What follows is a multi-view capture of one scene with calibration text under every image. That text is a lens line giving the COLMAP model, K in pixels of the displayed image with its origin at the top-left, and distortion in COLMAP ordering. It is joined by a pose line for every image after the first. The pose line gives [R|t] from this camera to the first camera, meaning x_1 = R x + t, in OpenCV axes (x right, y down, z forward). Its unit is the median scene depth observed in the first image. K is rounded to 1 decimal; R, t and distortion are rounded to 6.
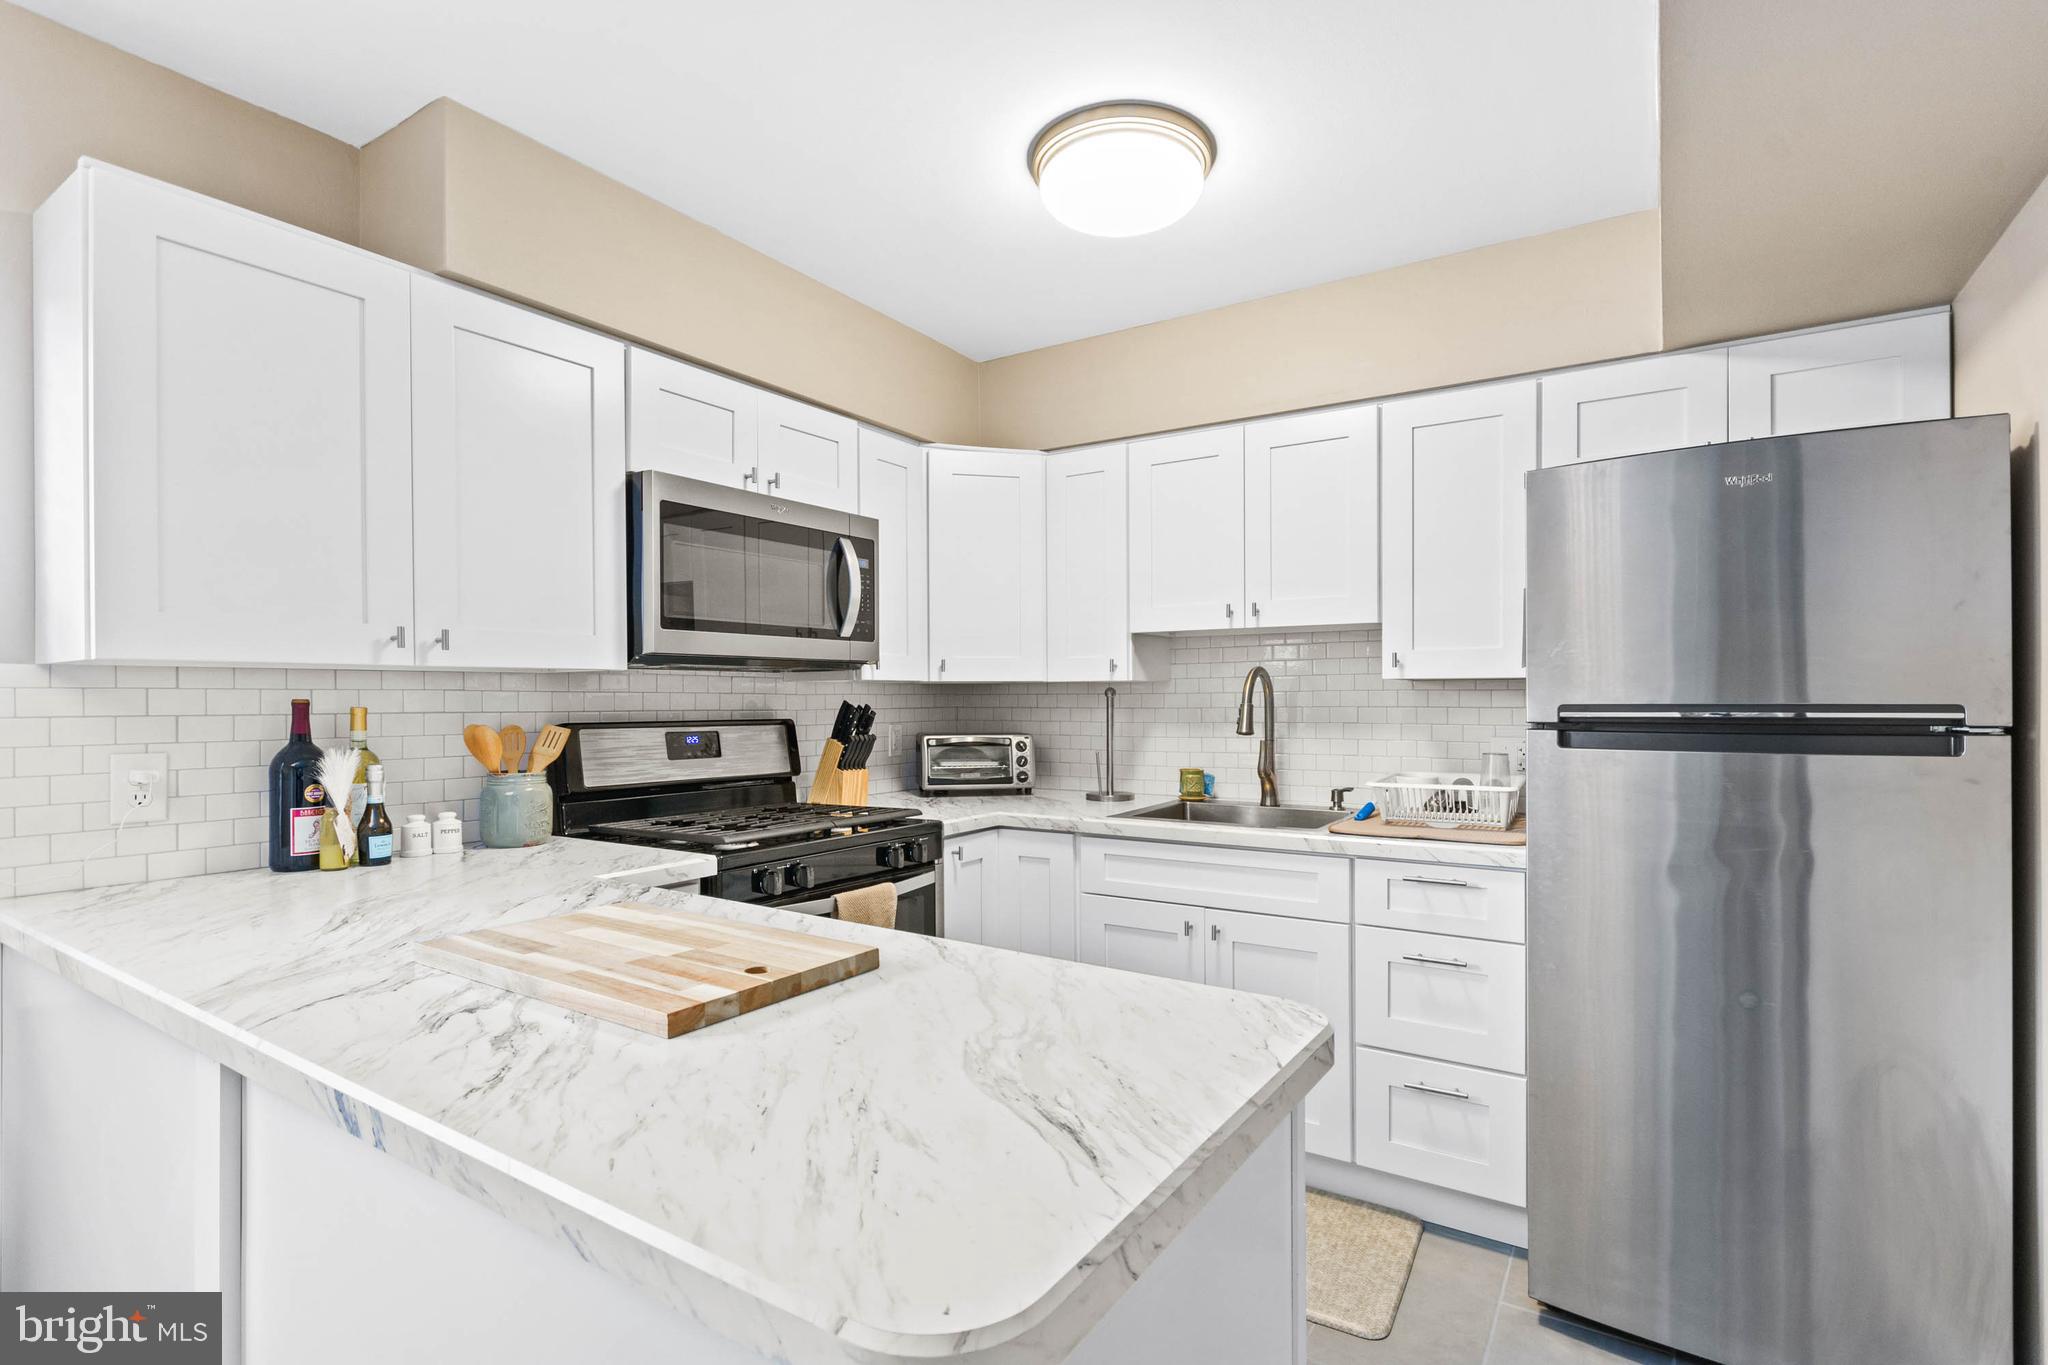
lens RADIAL K [[984.8, 0, 1016.4], [0, 984.8, 689.2], [0, 0, 1]] dist [-0.005812, -0.000415]
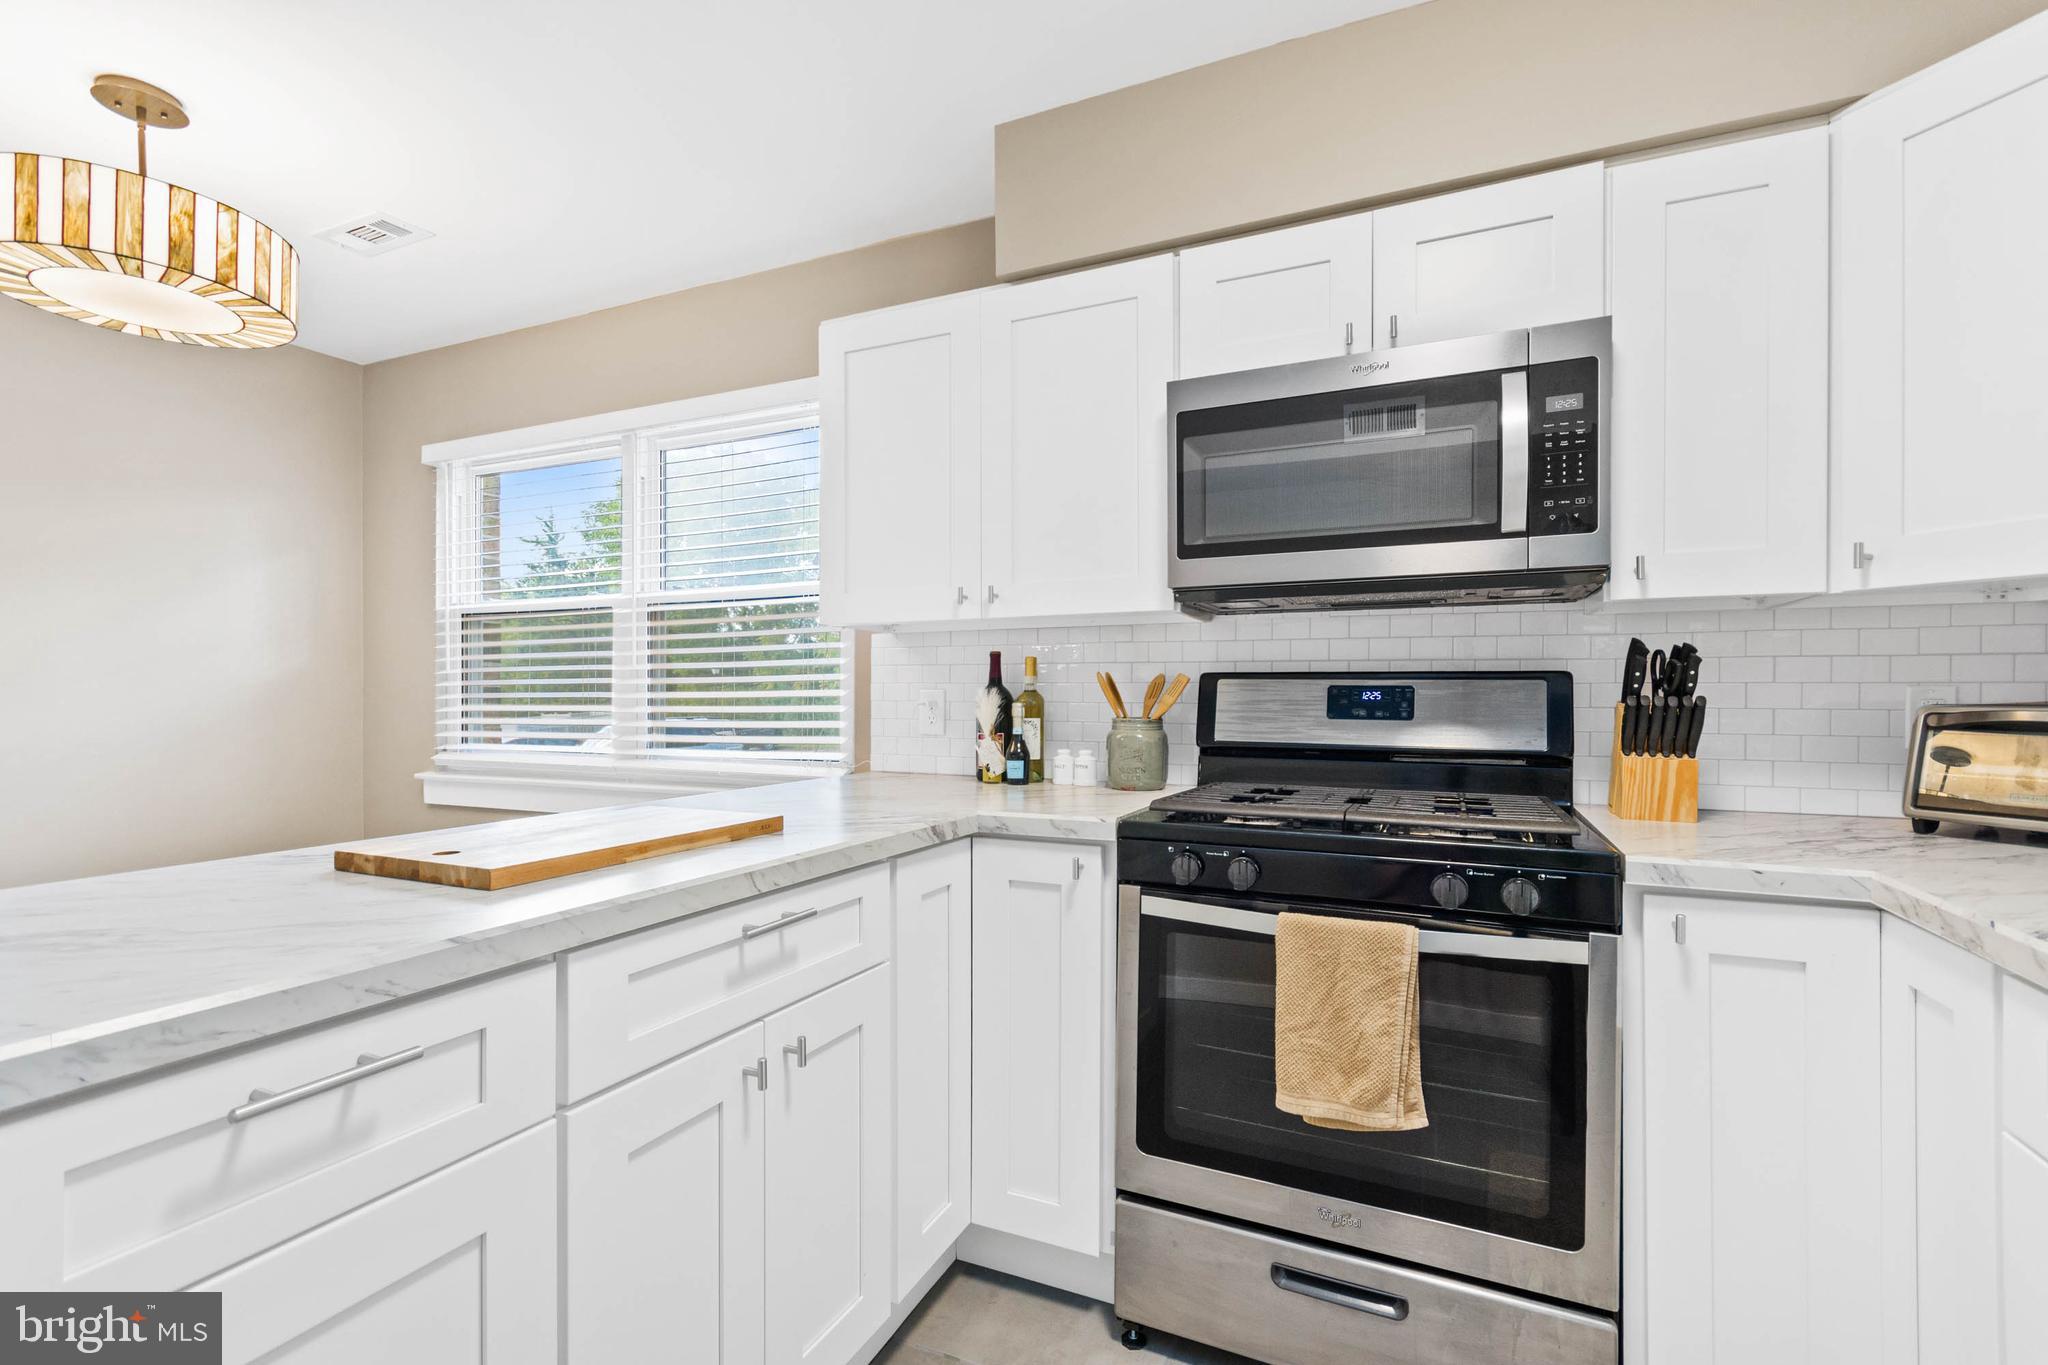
lens RADIAL K [[904.0, 0, 1021.1], [0, 904.0, 688.2], [0, 0, 1]] dist [0.003790, 0.000398]
pose [[0.157405, -0.003983, -0.987526, 0.387444], [0.004798, 0.999983, -0.003268, 0.052295], [0.987522, -0.004224, 0.157421, 0.692378]]
